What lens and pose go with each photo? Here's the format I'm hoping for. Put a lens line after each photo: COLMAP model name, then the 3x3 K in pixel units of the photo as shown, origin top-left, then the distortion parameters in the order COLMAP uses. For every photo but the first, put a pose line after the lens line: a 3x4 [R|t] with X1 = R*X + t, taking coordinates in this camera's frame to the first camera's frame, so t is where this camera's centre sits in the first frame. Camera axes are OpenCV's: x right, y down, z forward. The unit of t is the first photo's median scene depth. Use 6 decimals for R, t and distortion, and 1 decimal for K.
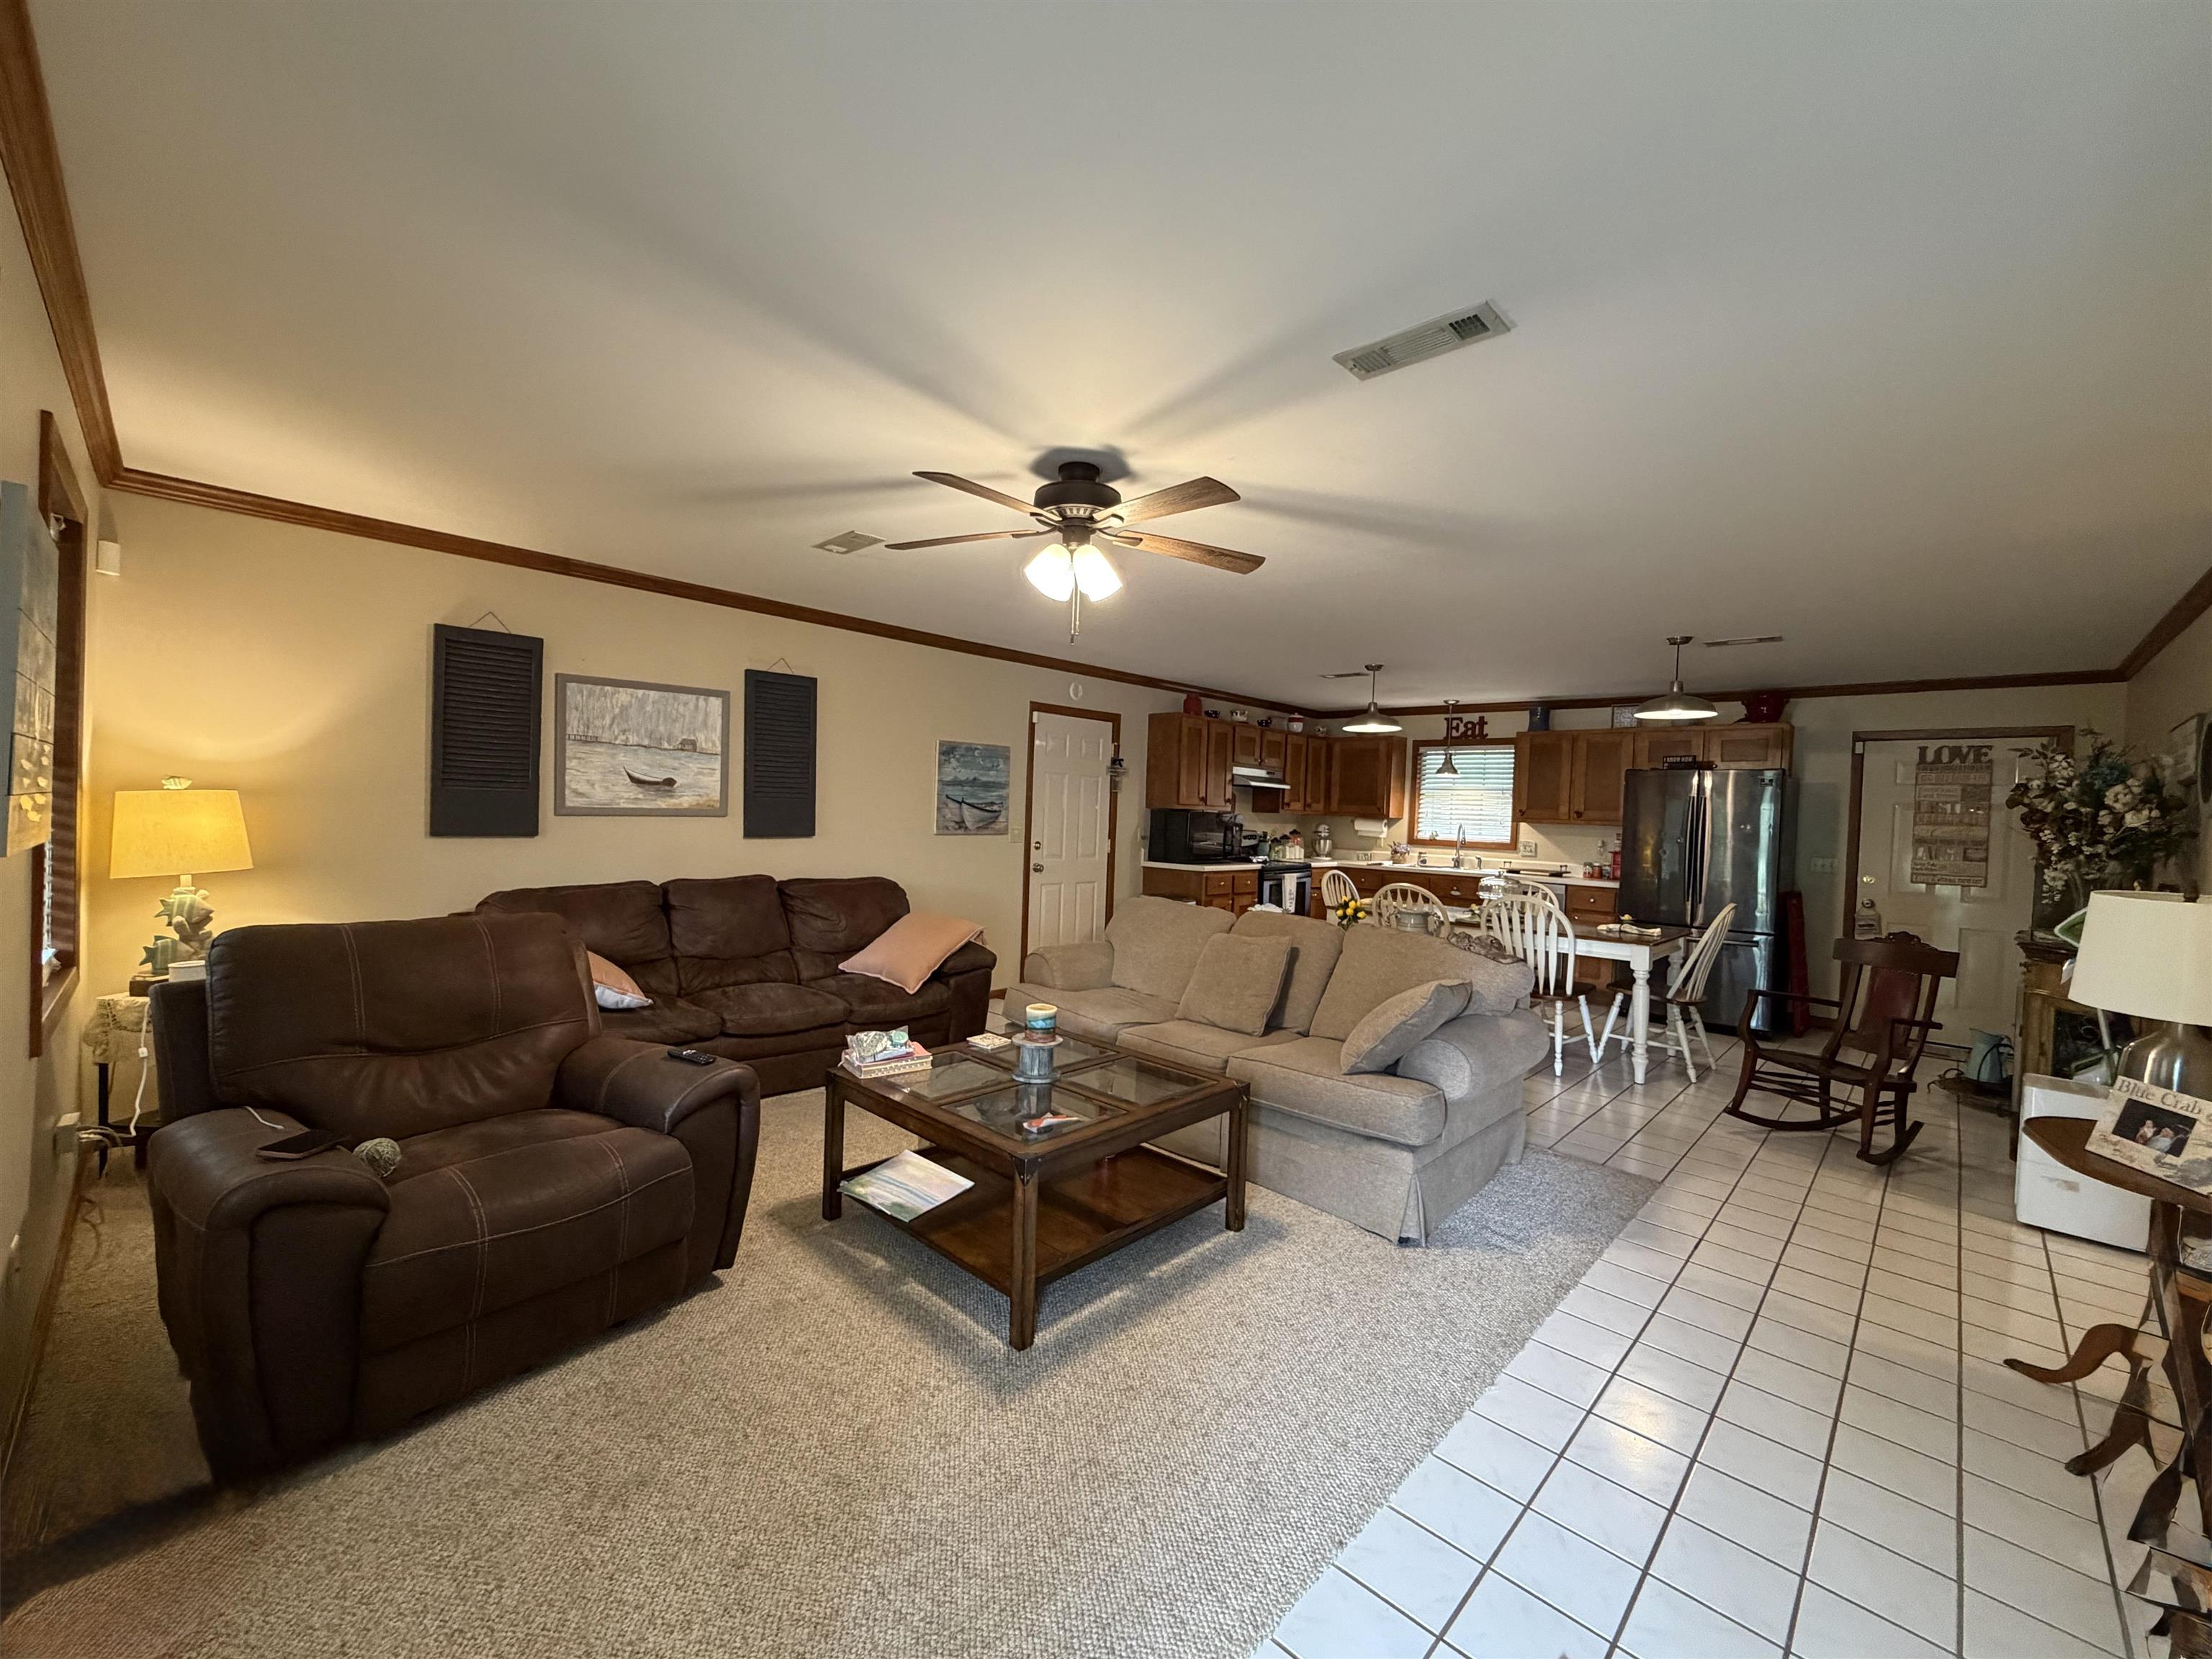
lens RADIAL K [[880.2, 0, 1099.9], [0, 880.2, 825.2], [0, 0, 1]] dist [-0.001431, 0.000279]
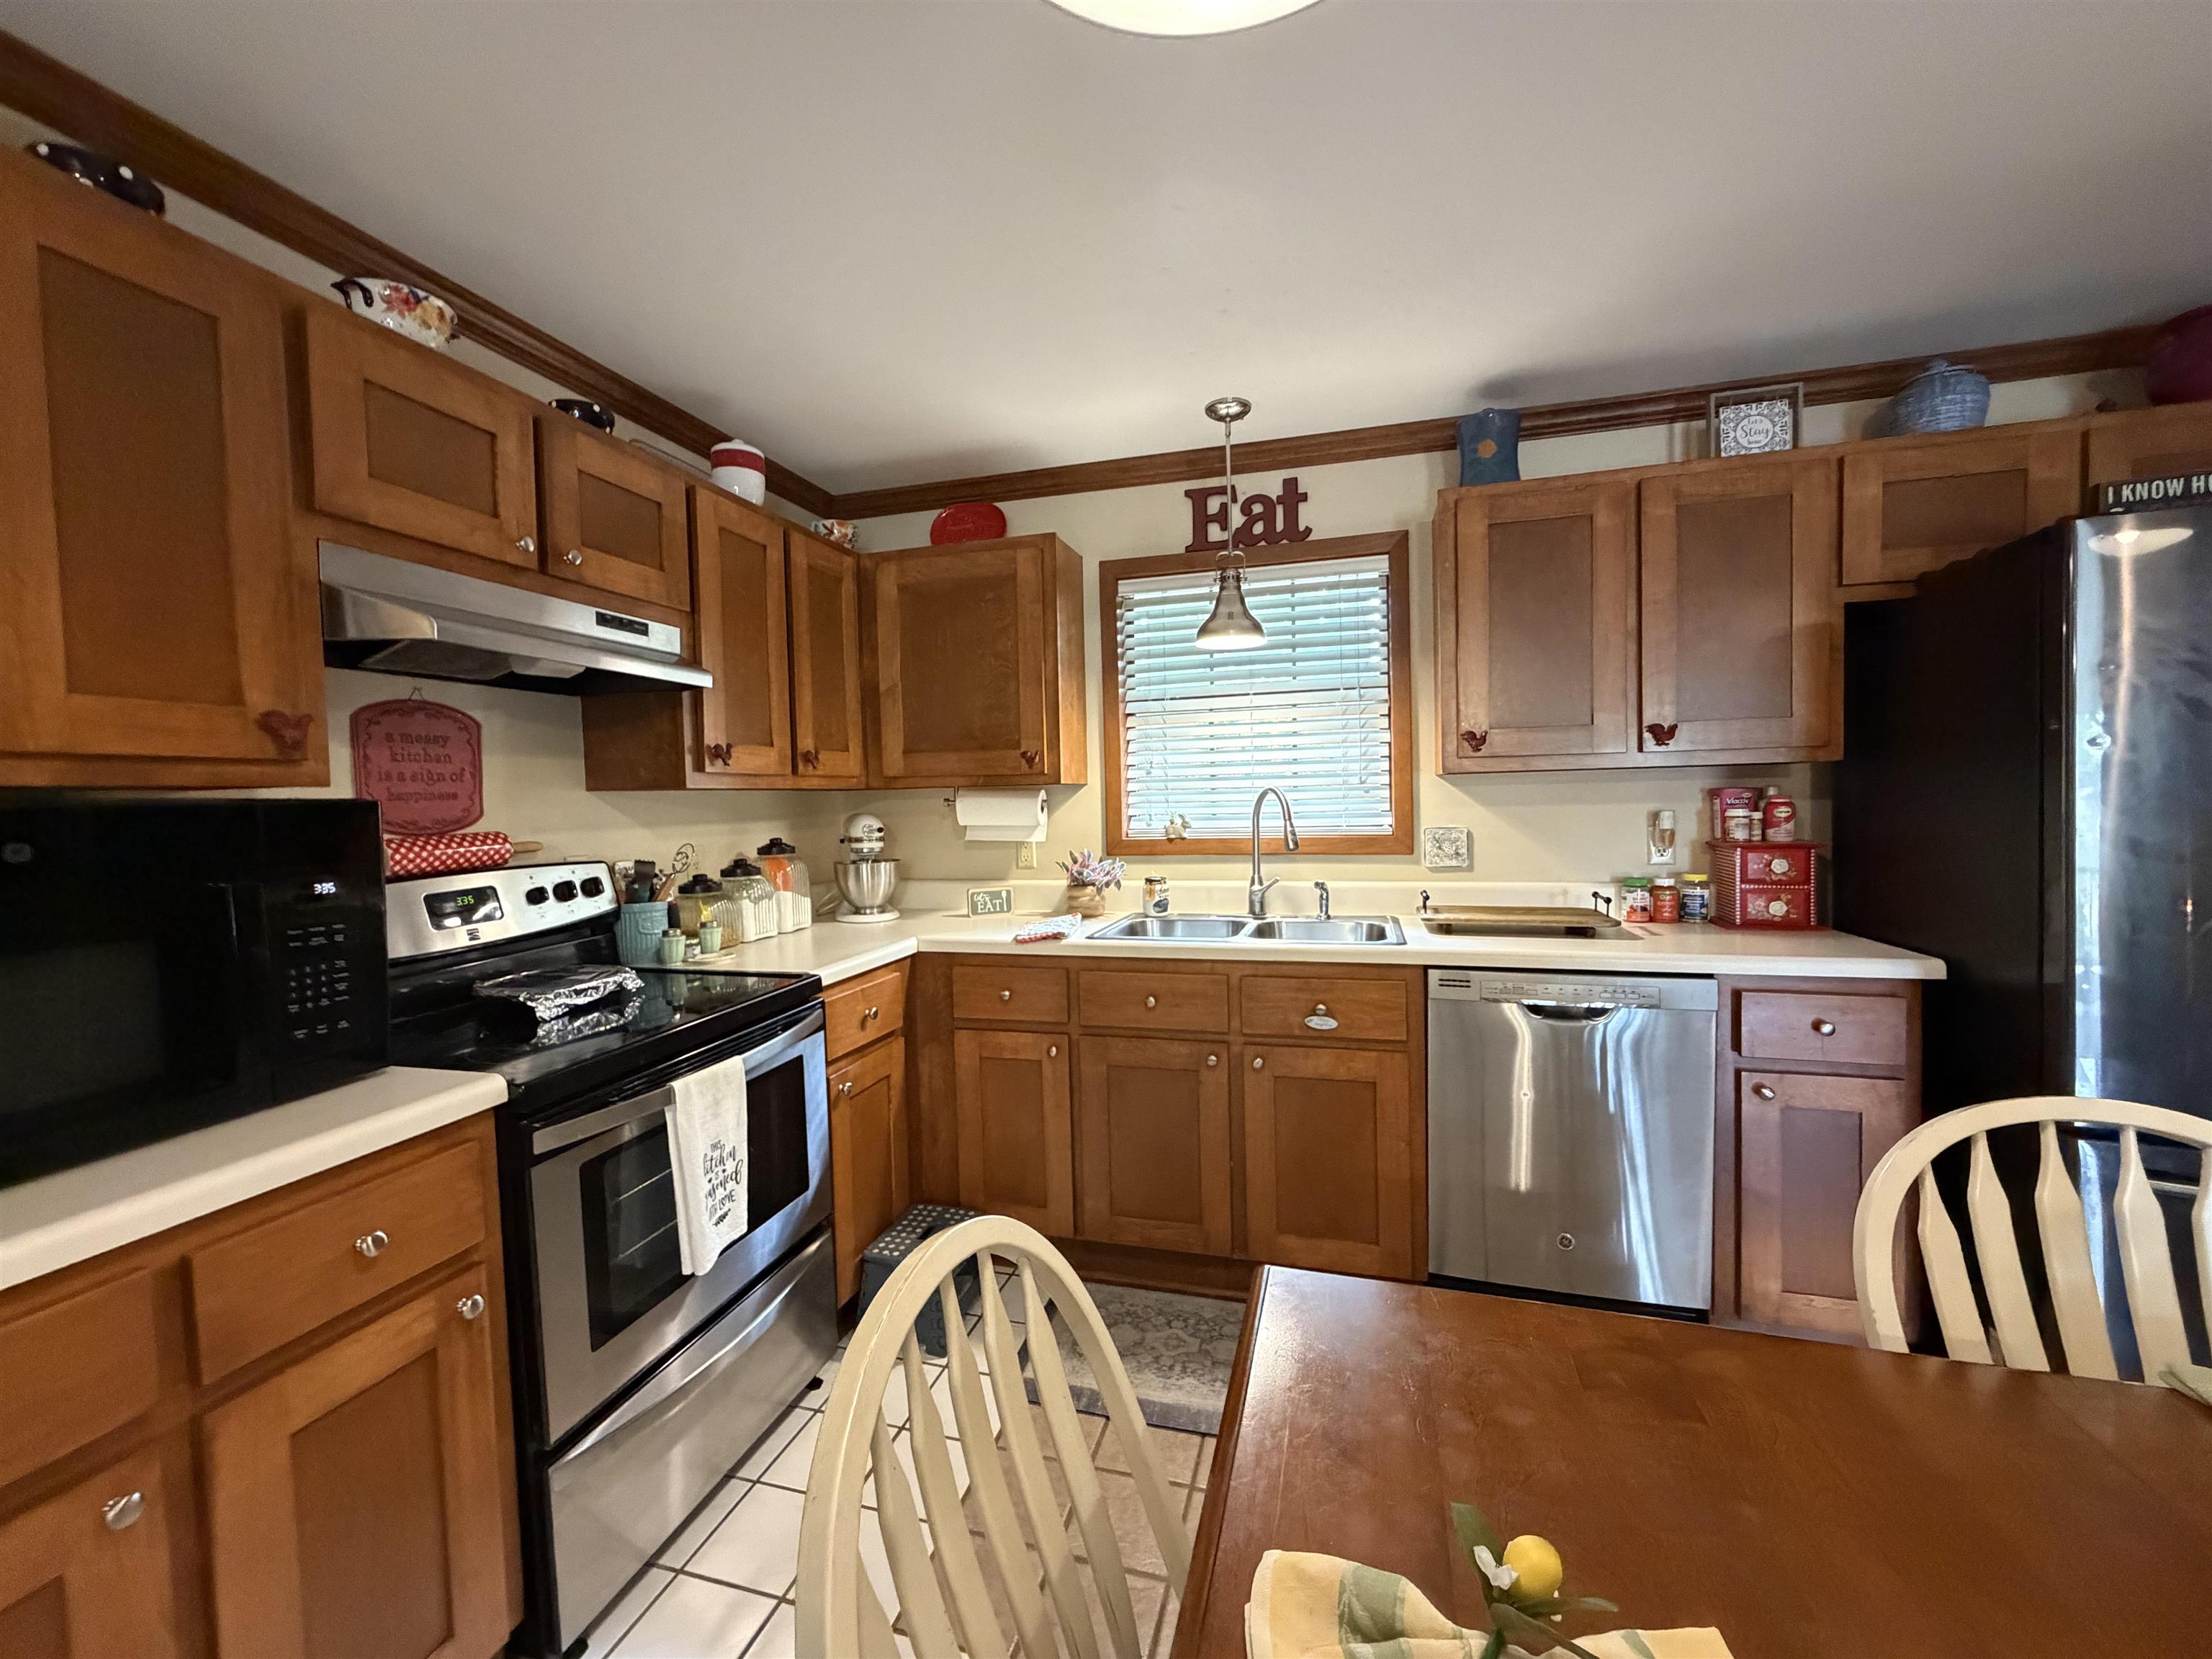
lens RADIAL K [[880.2, 0, 1104.5], [0, 880.2, 831.3], [0, 0, 1]] dist [-0.001431, 0.000279]
pose [[0.878365, -0.077962, 0.471590, 0.192811], [0.066773, 0.996948, 0.040443, -0.002965], [-0.473304, -0.004035, 0.880890, 0.726171]]
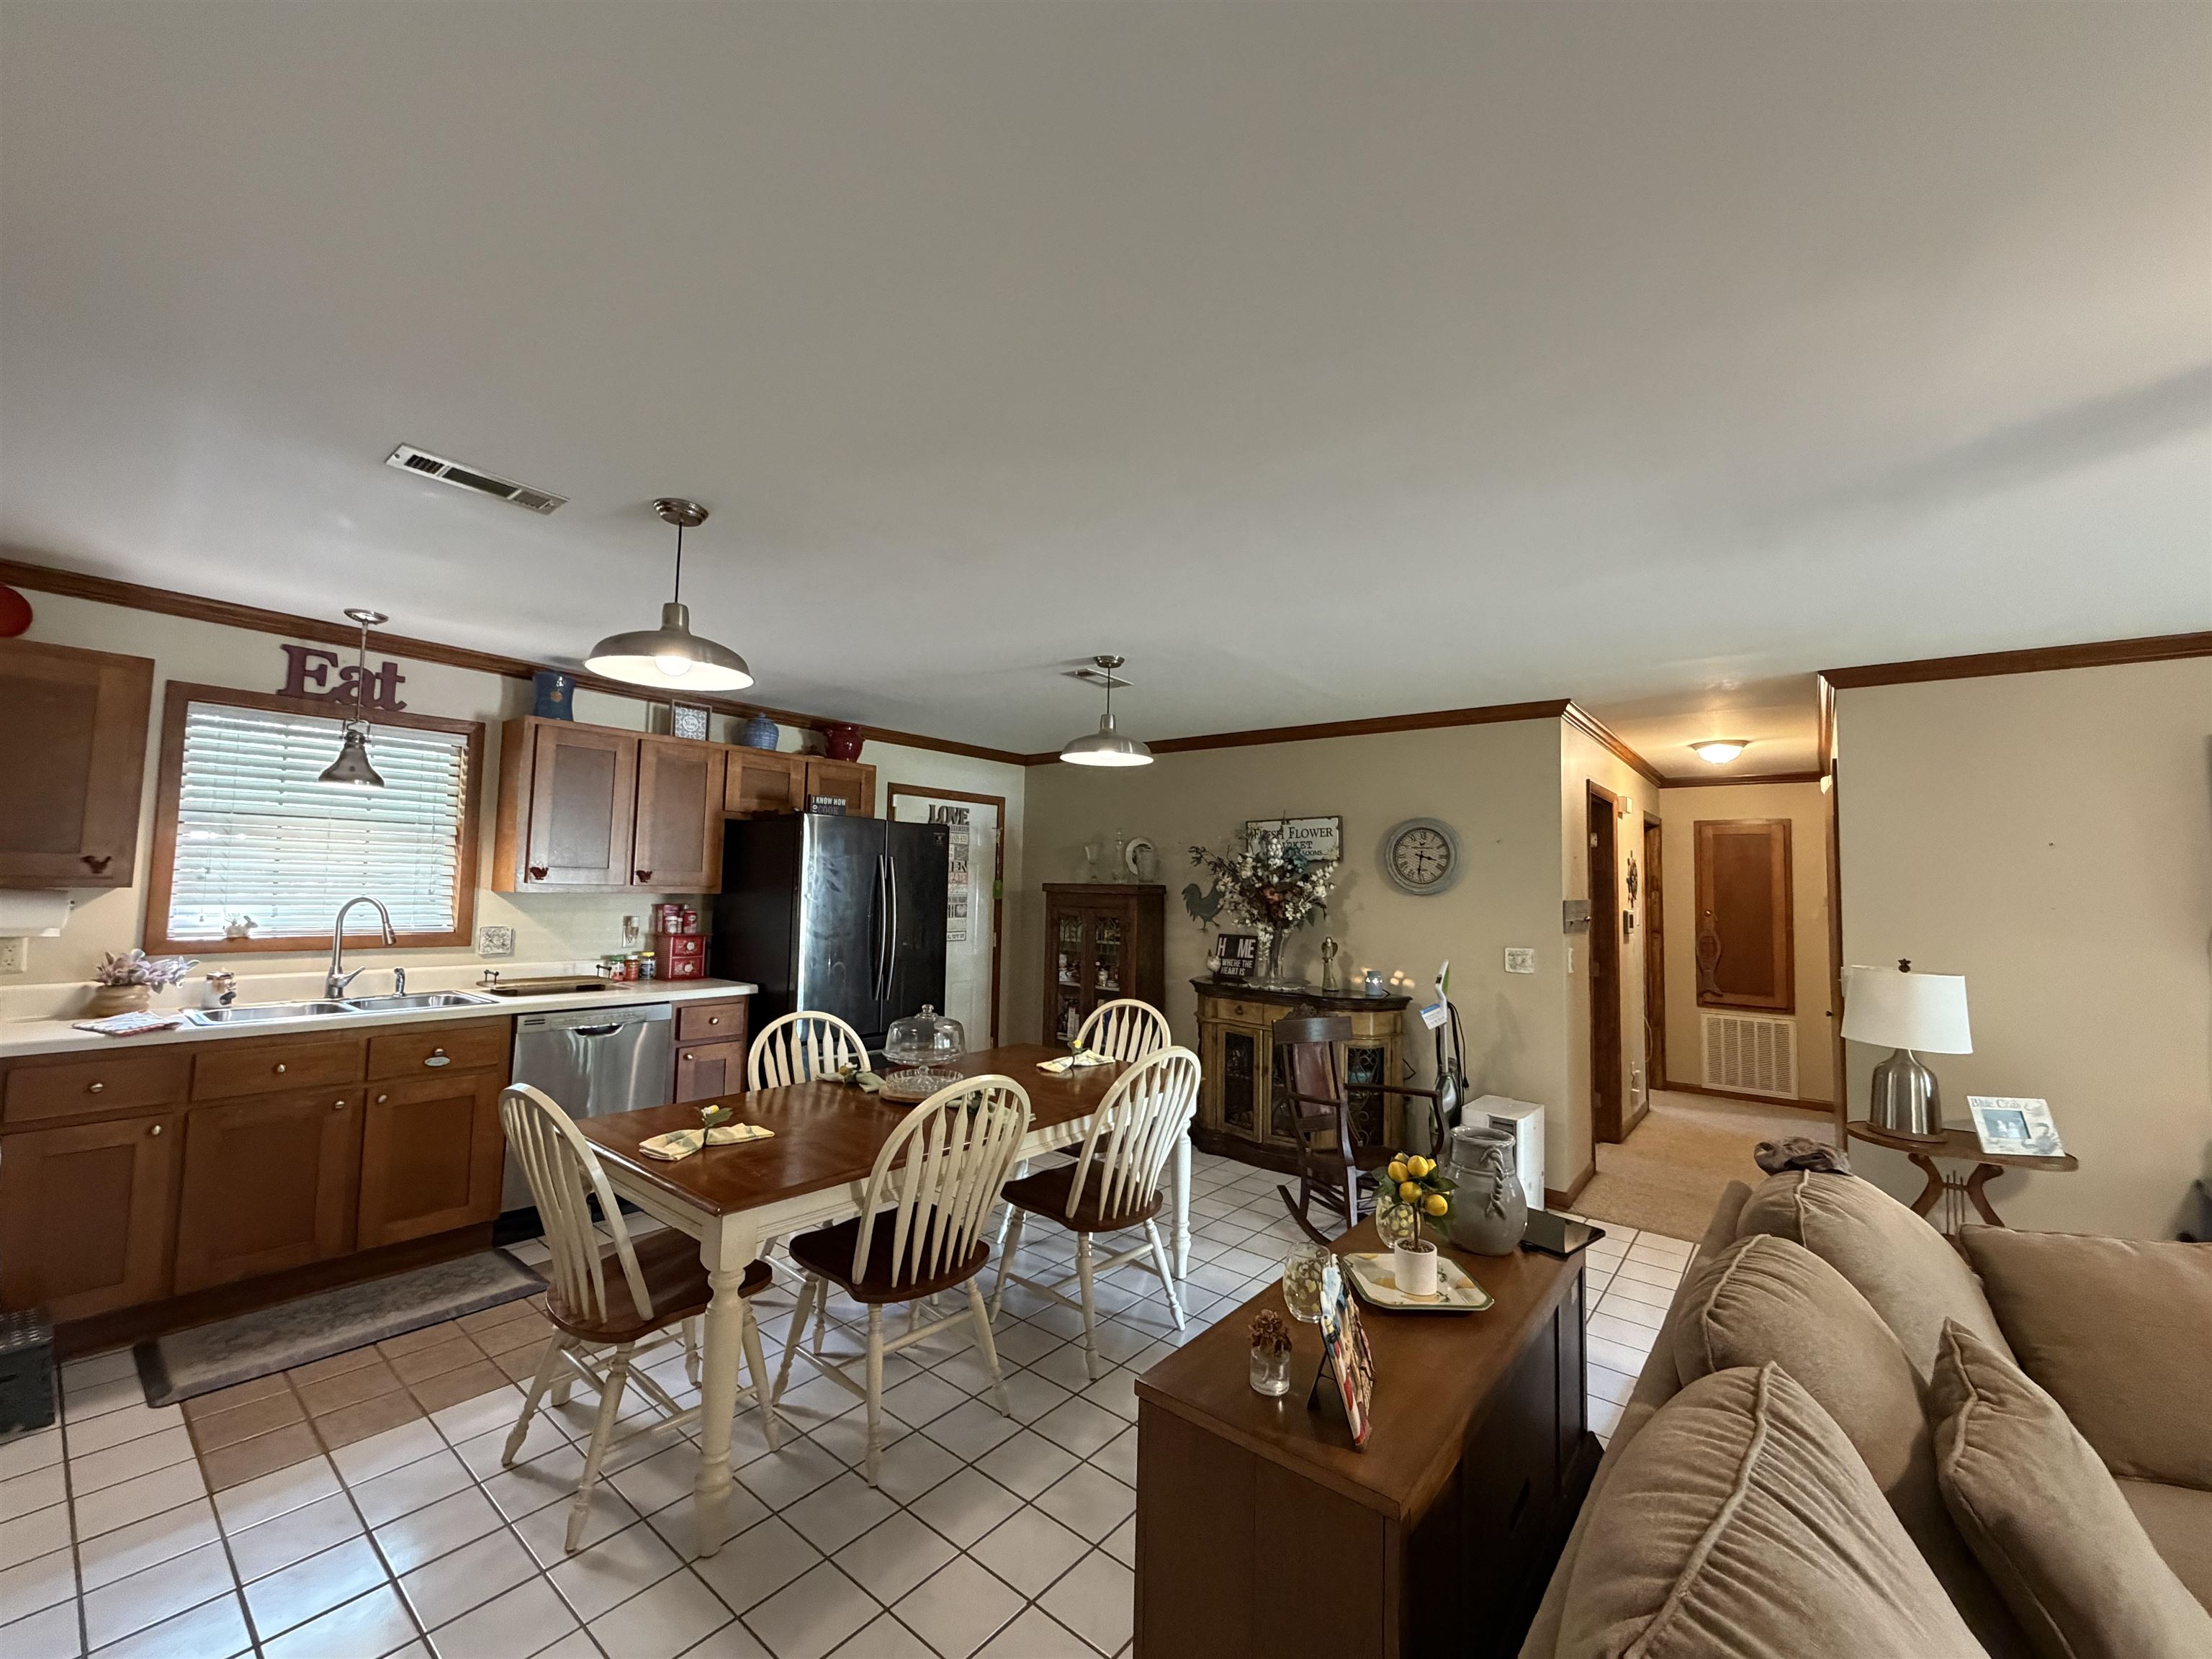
lens RADIAL K [[880.2, 0, 1093.8], [0, 880.2, 826.1], [0, 0, 1]] dist [-0.001431, 0.000279]
pose [[-0.082767, 0.025315, 0.996247, -0.057231], [-0.011740, 0.999583, -0.026375, -0.029768], [-0.996500, -0.013879, -0.082435, 0.667240]]
